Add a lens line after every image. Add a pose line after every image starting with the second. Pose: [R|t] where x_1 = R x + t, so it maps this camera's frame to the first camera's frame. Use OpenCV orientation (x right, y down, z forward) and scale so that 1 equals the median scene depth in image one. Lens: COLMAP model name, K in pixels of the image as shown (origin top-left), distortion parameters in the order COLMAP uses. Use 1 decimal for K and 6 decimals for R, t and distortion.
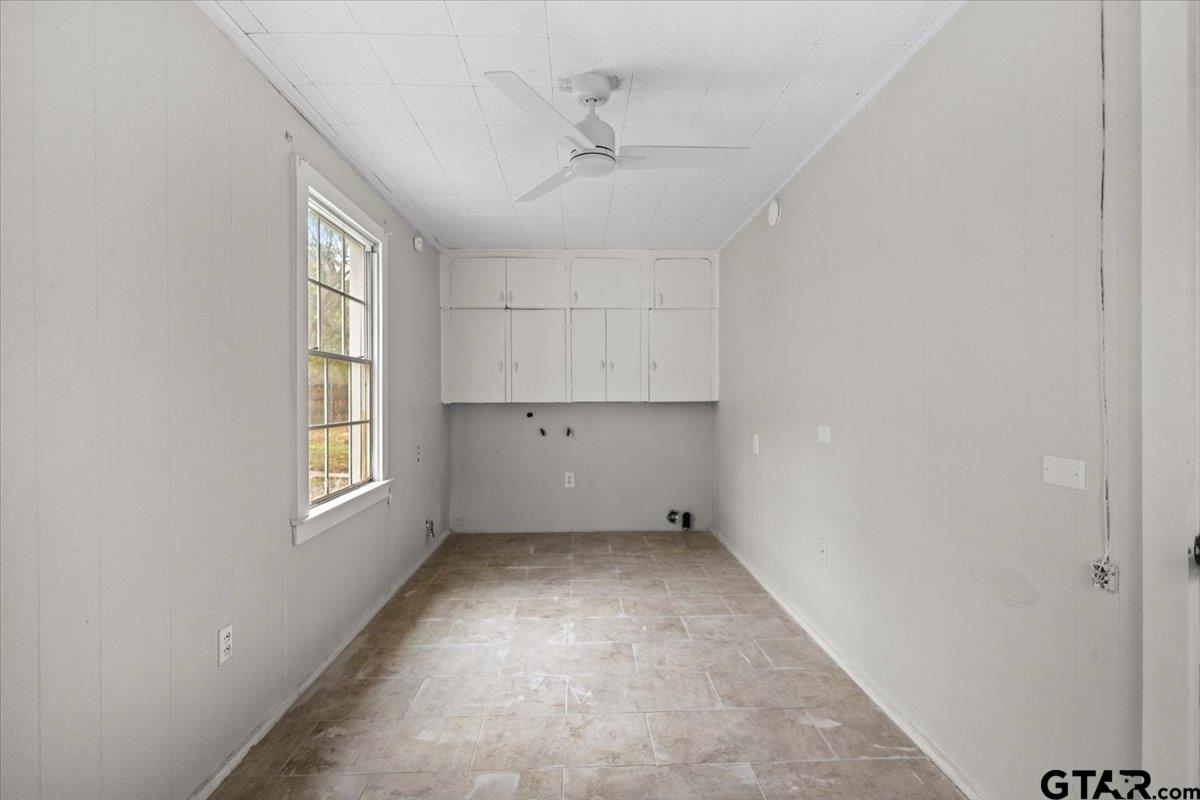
lens RADIAL K [[556.8, 0, 600.0], [0, 556.8, 400.0], [0, 0, 1]] dist [0.008327, -0.000524]
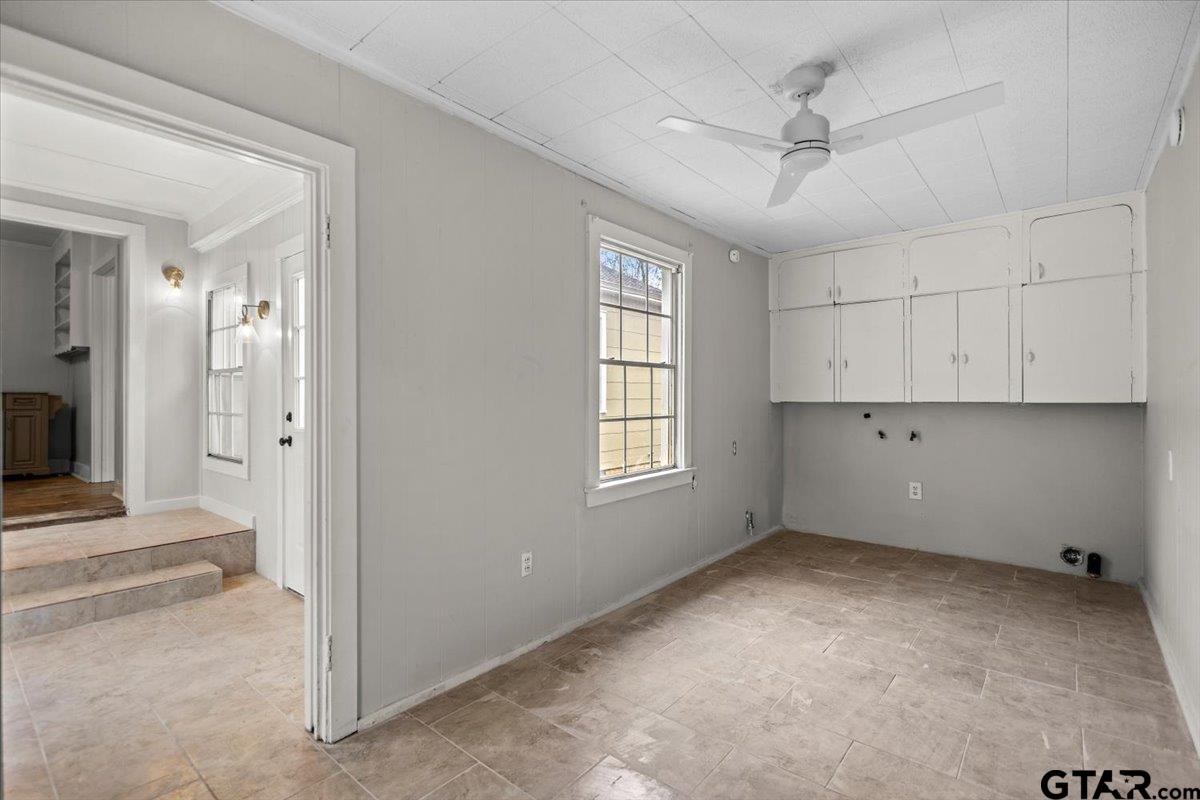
lens RADIAL K [[553.4, 0, 601.8], [0, 553.4, 397.2], [0, 0, 1]] dist [0.004514, -0.000015]
pose [[0.742511, 0.002713, -0.669829, 0.247949], [-0.004373, 0.999990, -0.000797, -0.001940], [0.669820, 0.003521, 0.742515, 0.026495]]
